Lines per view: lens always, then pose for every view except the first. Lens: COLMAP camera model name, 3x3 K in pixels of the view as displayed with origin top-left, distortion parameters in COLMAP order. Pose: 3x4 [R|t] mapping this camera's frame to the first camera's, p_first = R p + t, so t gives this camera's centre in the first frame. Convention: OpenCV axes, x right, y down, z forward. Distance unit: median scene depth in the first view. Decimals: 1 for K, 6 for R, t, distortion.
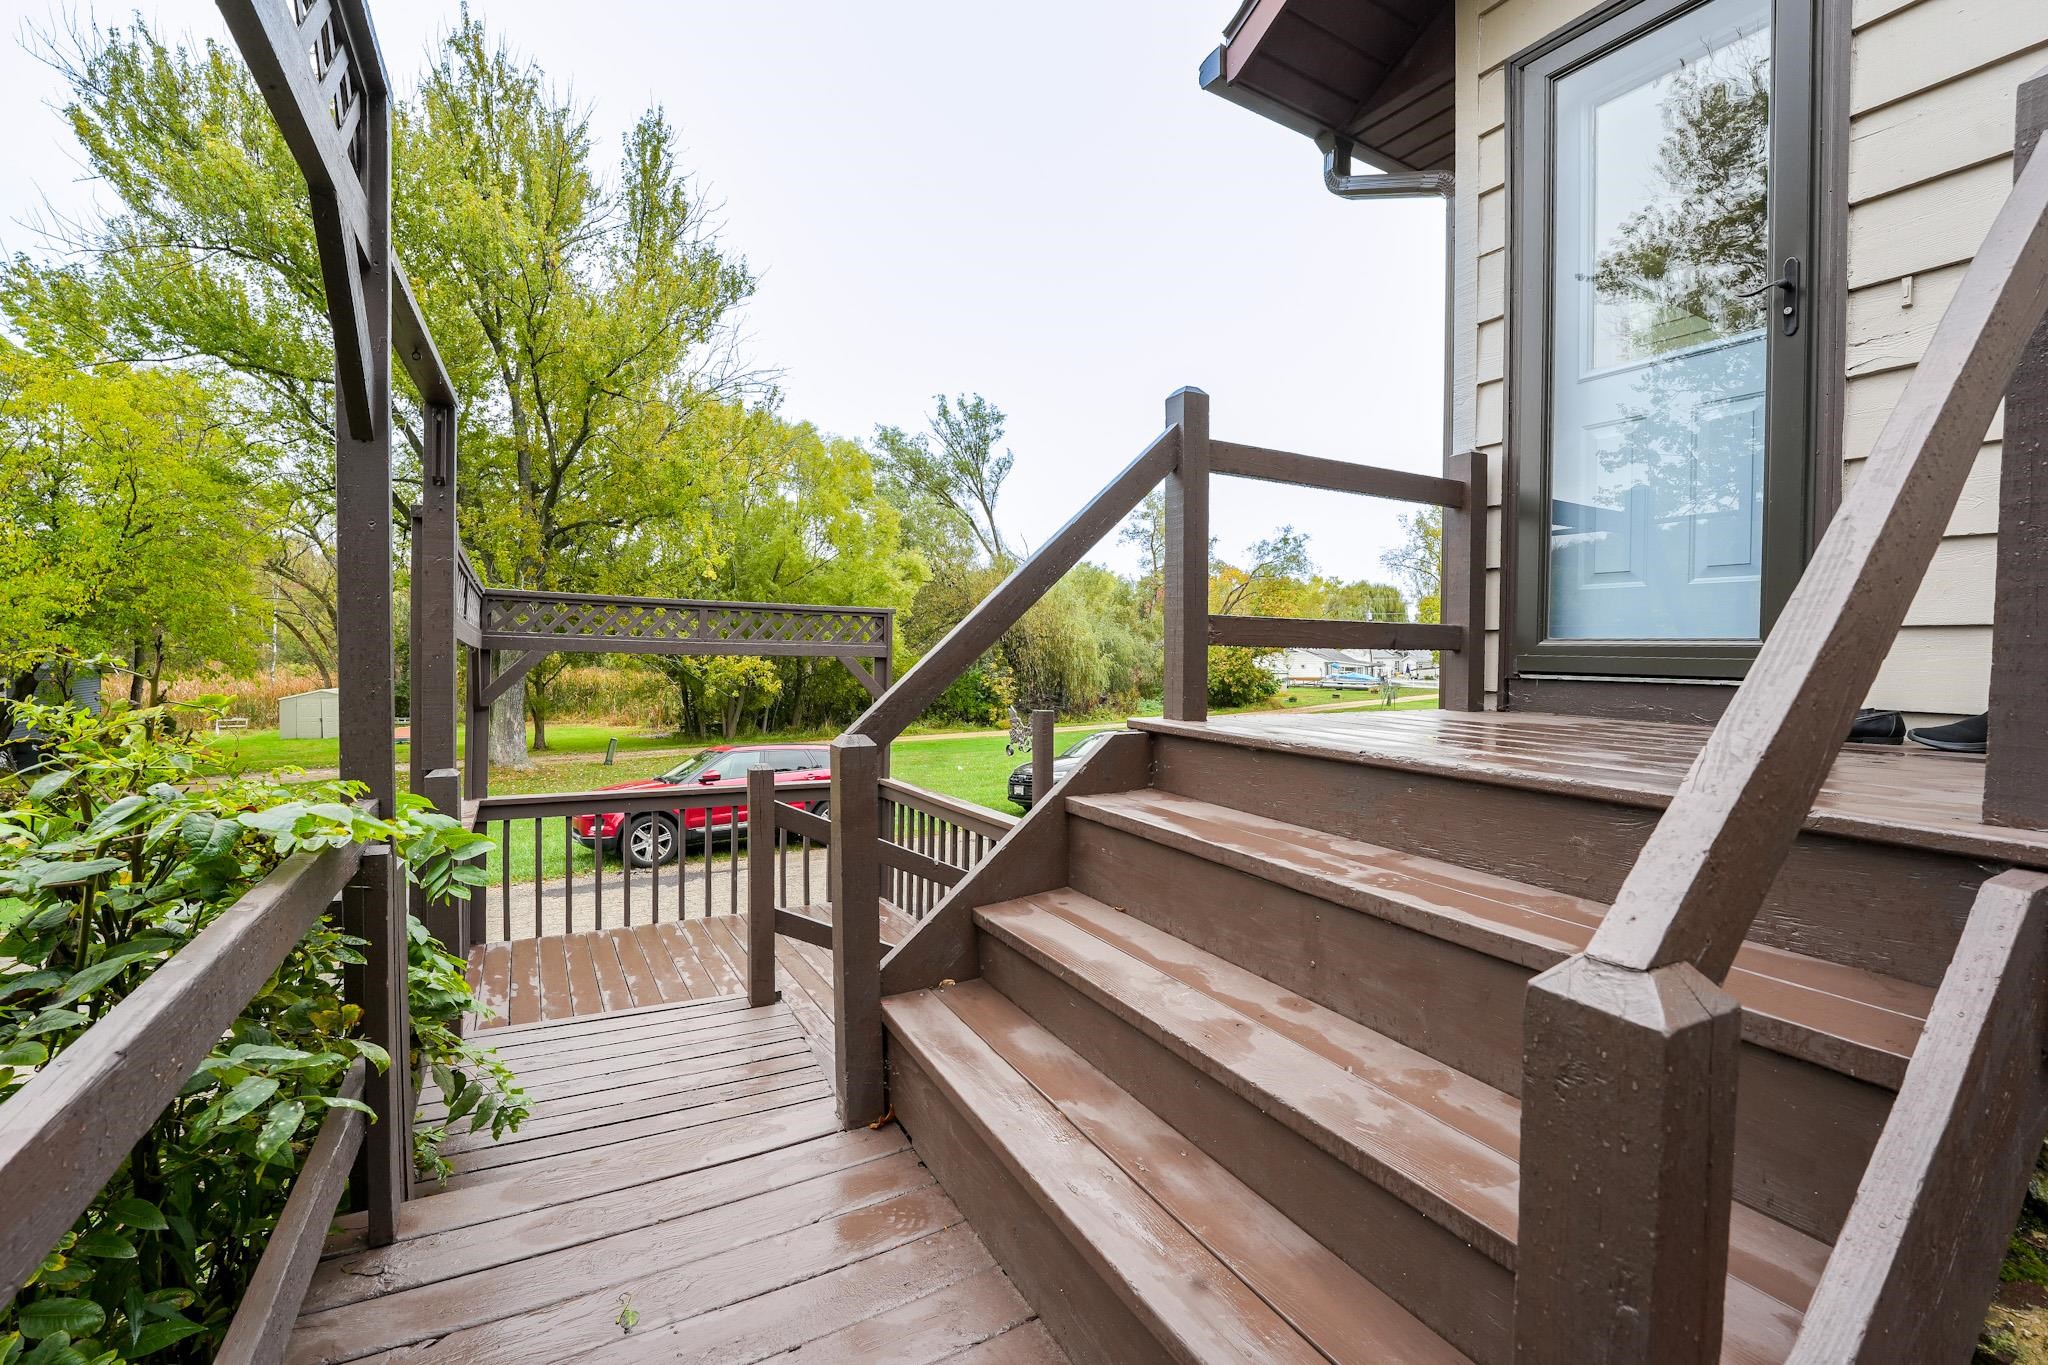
lens RADIAL K [[856.7, 0, 1024.0], [0, 856.7, 682.5], [0, 0, 1]] dist [-0.039150, 0.004828]
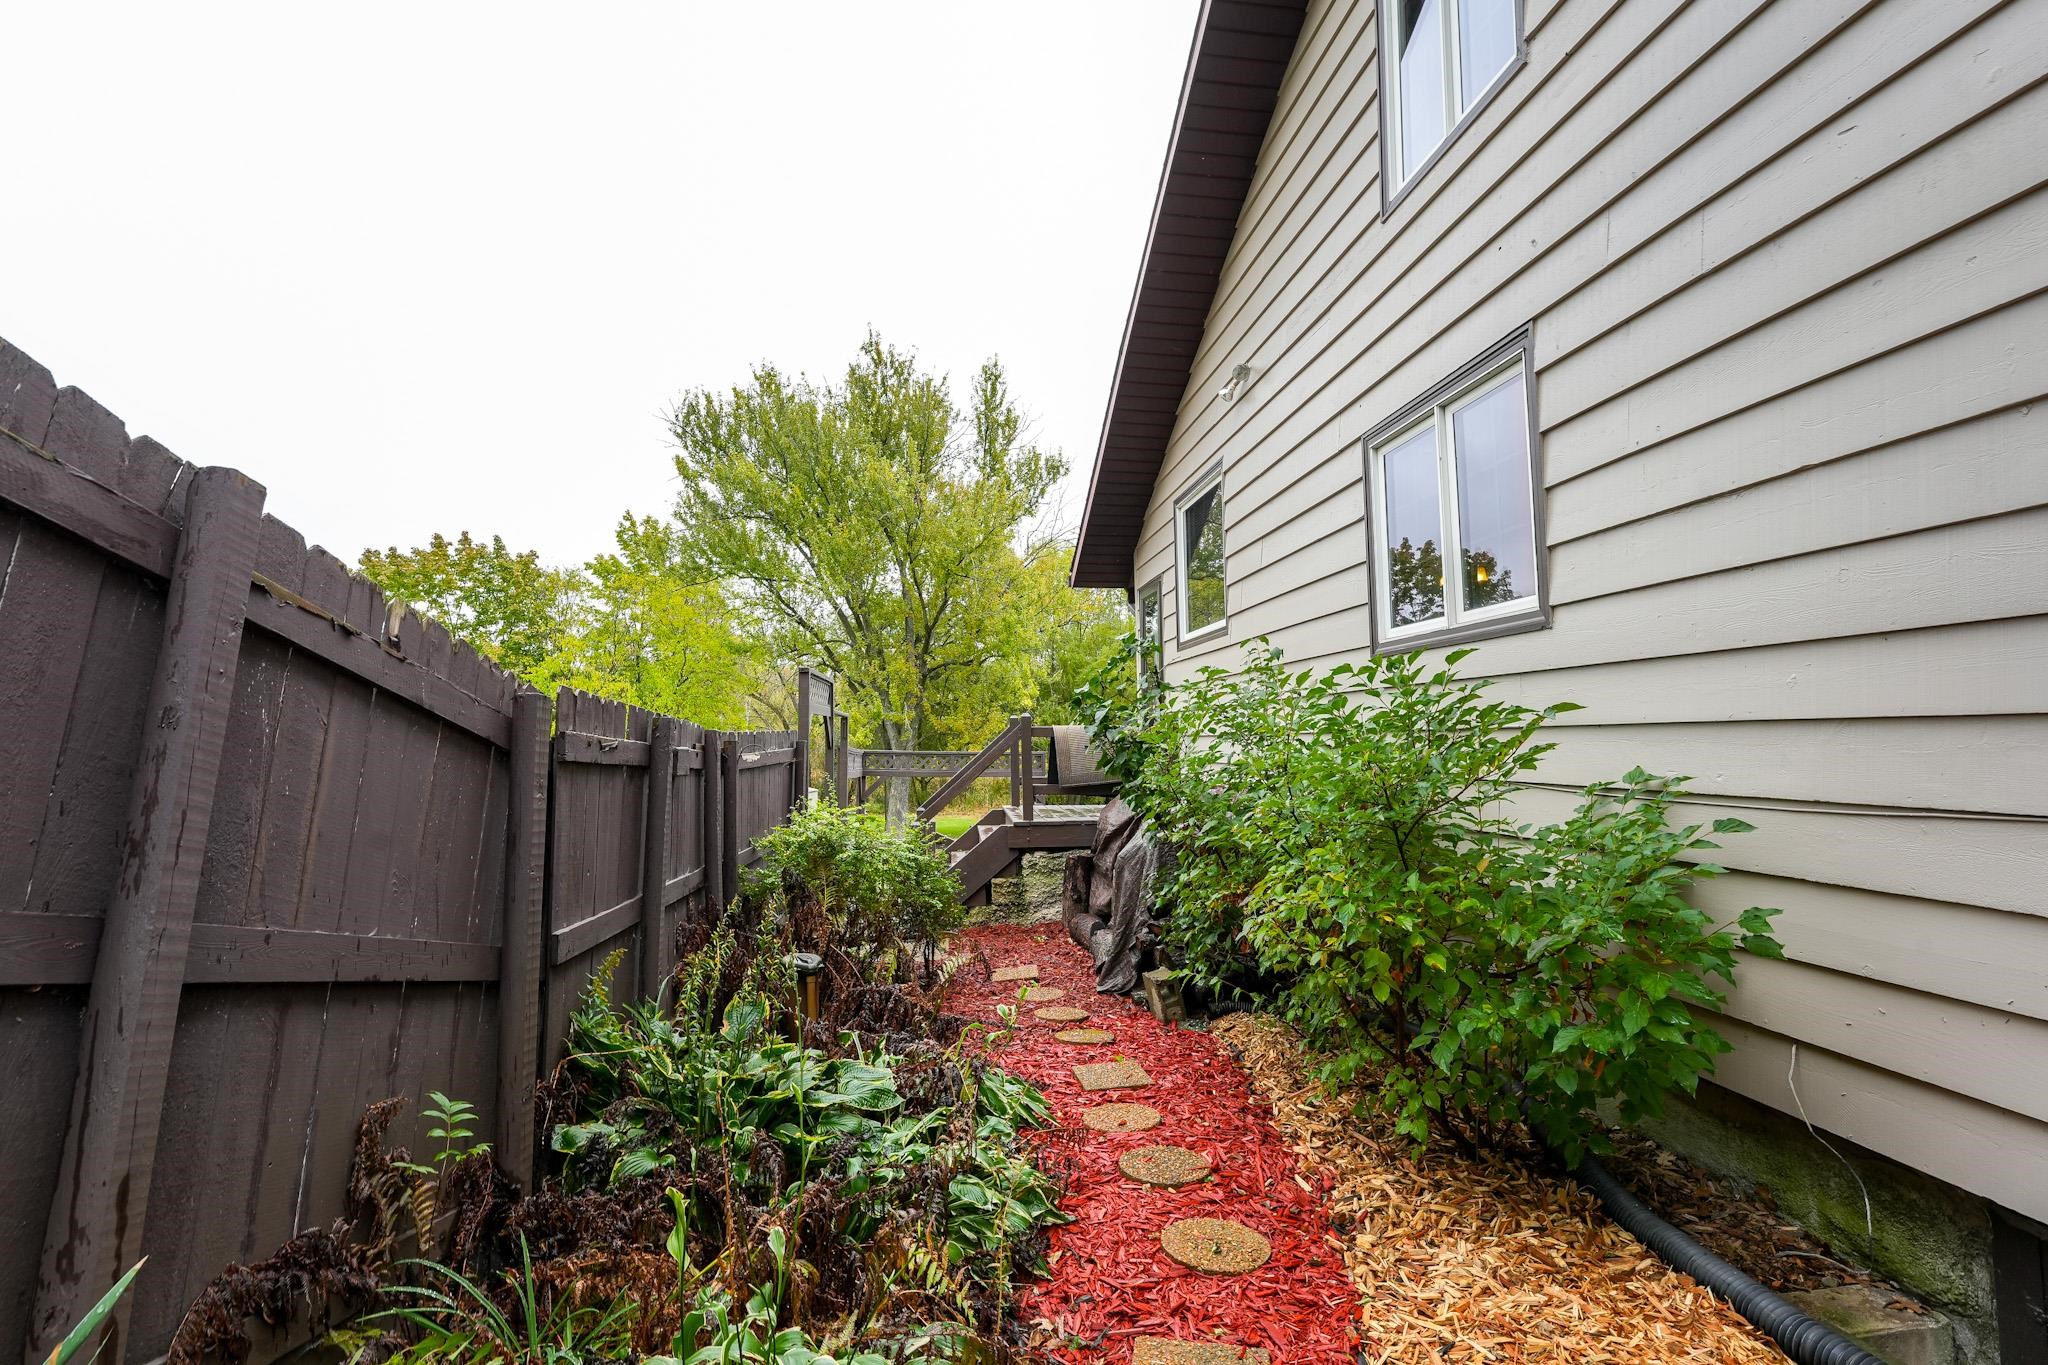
lens RADIAL K [[938.8, 0, 1027.0], [0, 938.8, 683.3], [0, 0, 1]] dist [-0.022983, 0.000030]
pose [[0.908005, -0.041100, -0.416938, 0.224690], [0.000042, 0.995185, -0.098010, -0.010895], [0.418959, 0.088976, 0.903635, -0.305199]]
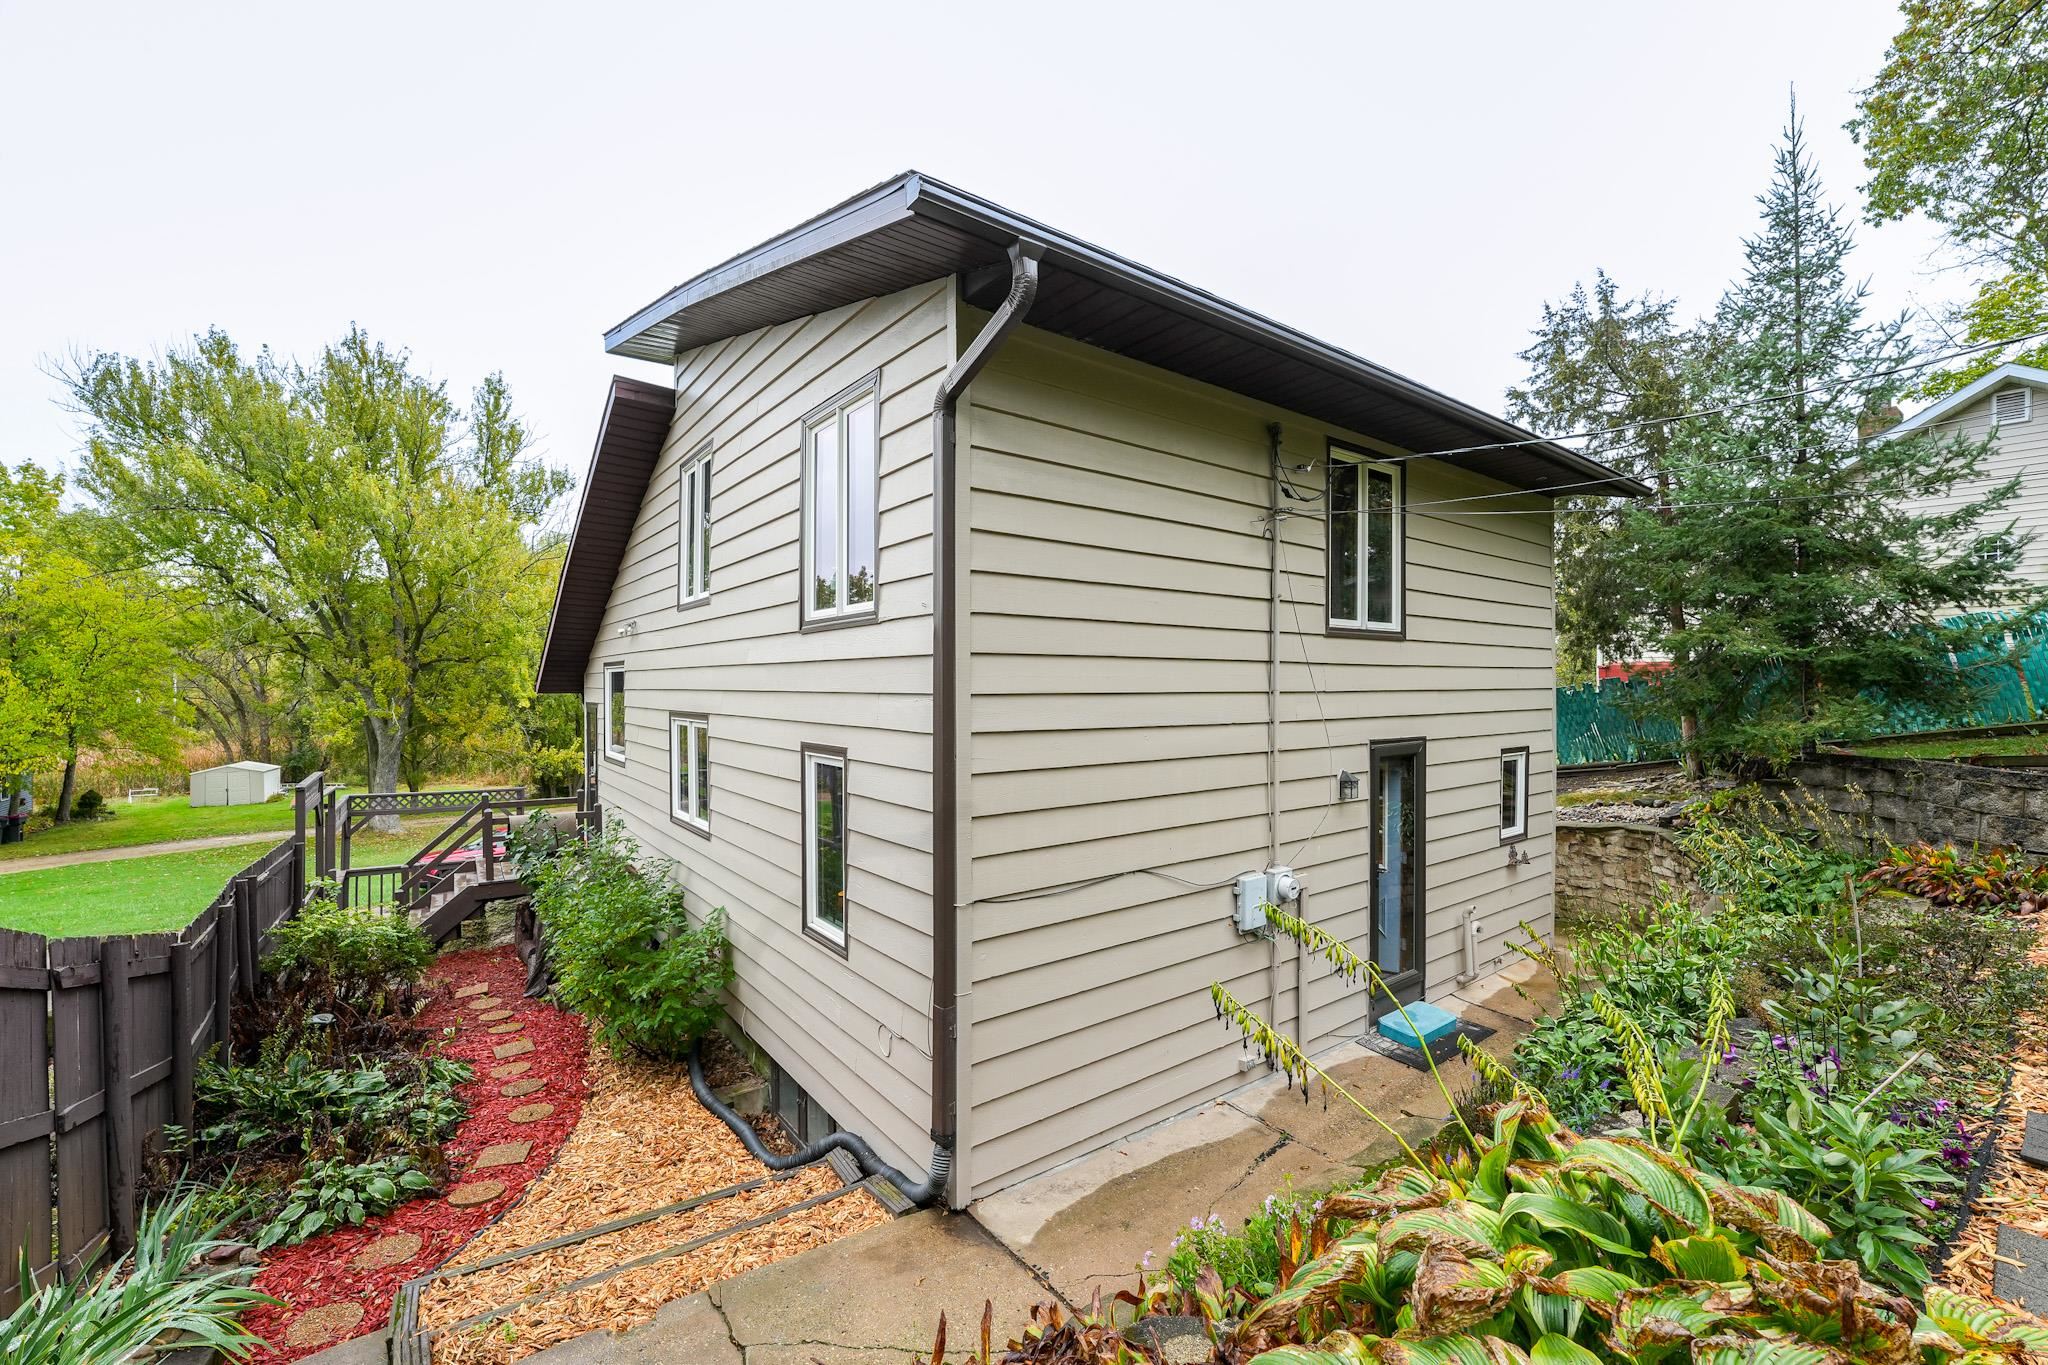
lens RADIAL K [[838.5, 0, 1036.1], [0, 838.5, 681.0], [0, 0, 1]] dist [-0.029457, 0.003754]
pose [[0.994932, -0.005827, 0.100385, 0.348385], [0.009614, 0.999259, -0.037282, -0.093553], [-0.100093, 0.038058, 0.994250, -0.500548]]
